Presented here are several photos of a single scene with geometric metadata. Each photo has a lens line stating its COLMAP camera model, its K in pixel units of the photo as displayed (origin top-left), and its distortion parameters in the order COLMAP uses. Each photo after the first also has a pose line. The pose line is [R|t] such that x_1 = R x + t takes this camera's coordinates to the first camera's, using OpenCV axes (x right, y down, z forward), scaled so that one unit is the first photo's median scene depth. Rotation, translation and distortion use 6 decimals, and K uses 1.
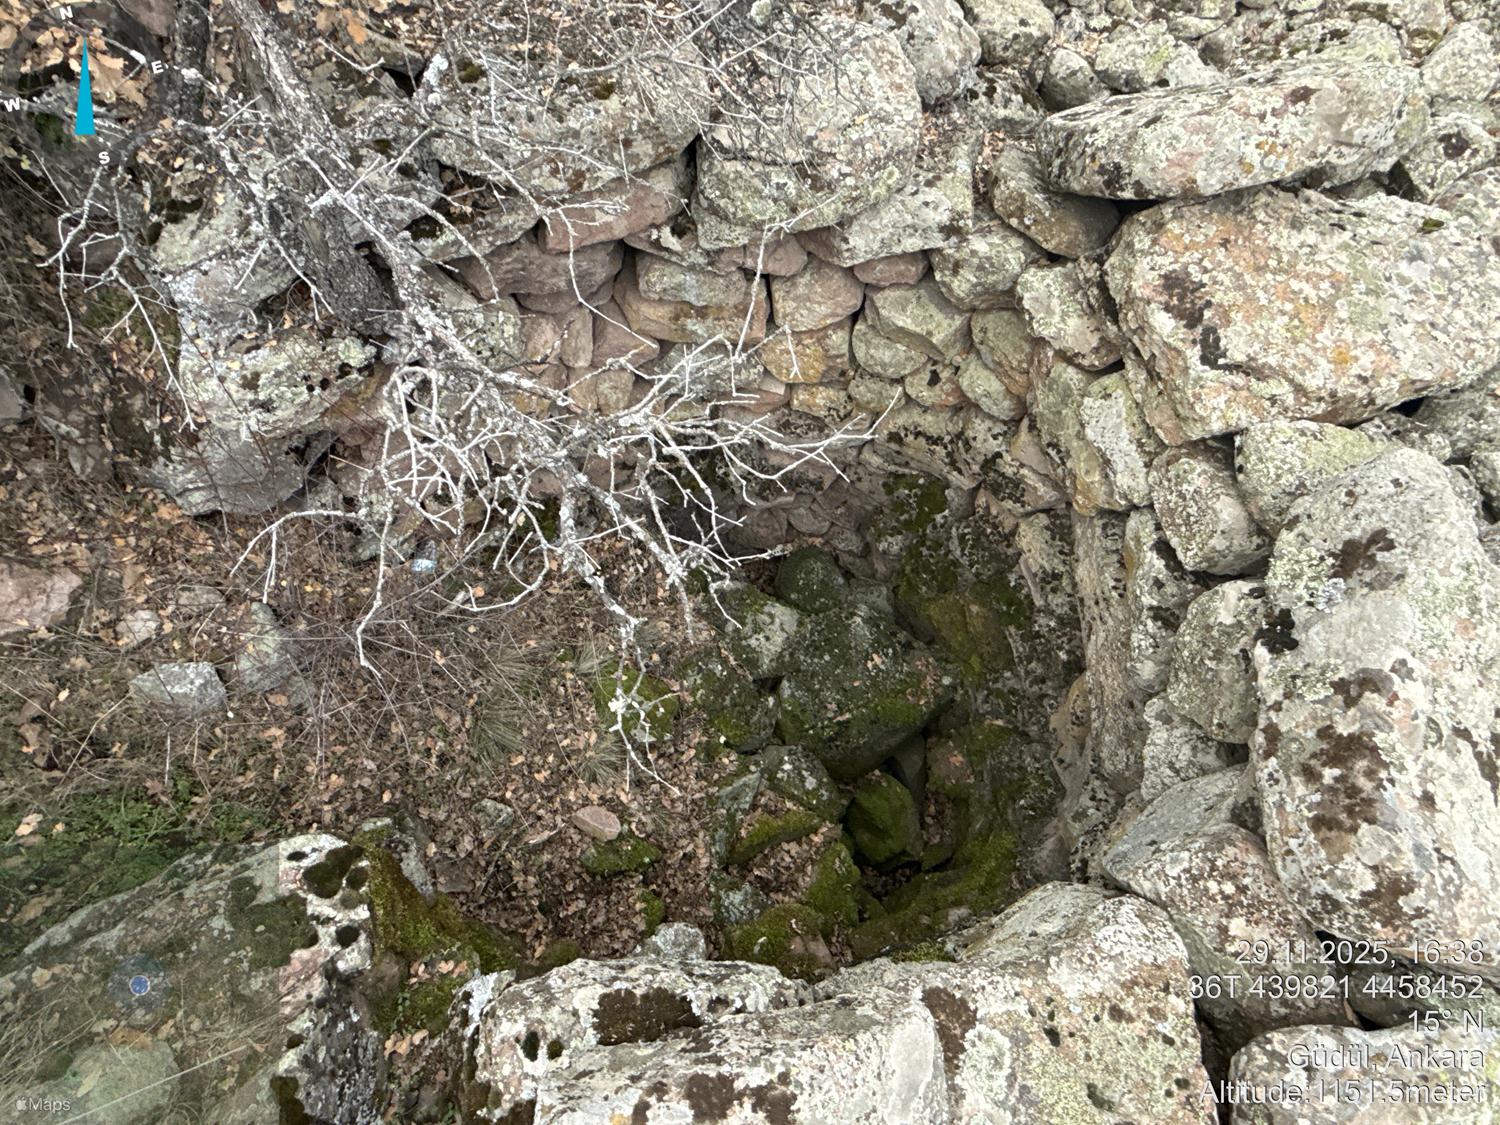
lens RADIAL K [[780.2, 0, 747.8], [0, 780.2, 567.4], [0, 0, 1]] dist [-0.001647, -0.000704]
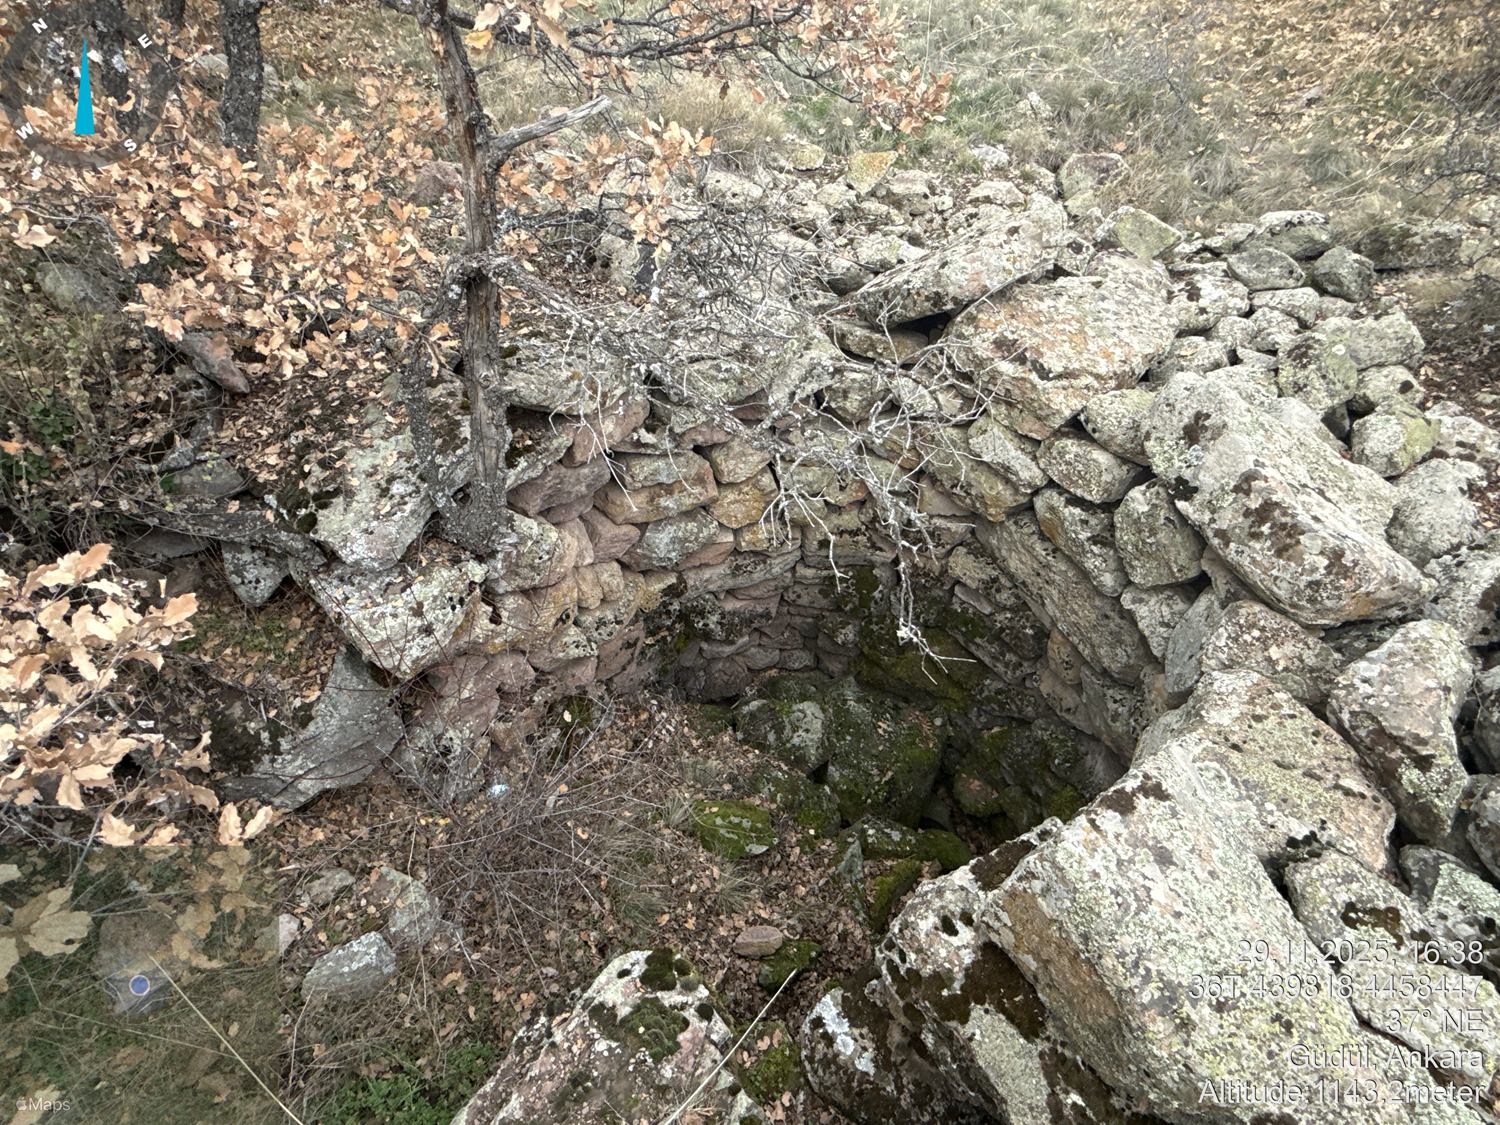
lens RADIAL K [[780.2, 0, 747.8], [0, 780.2, 567.4], [0, 0, 1]] dist [-0.001647, -0.000704]
pose [[0.891003, -0.337047, 0.304160, -0.528880], [0.413340, 0.879354, -0.236401, 0.189462], [-0.187787, 0.336356, 0.922822, -0.203777]]
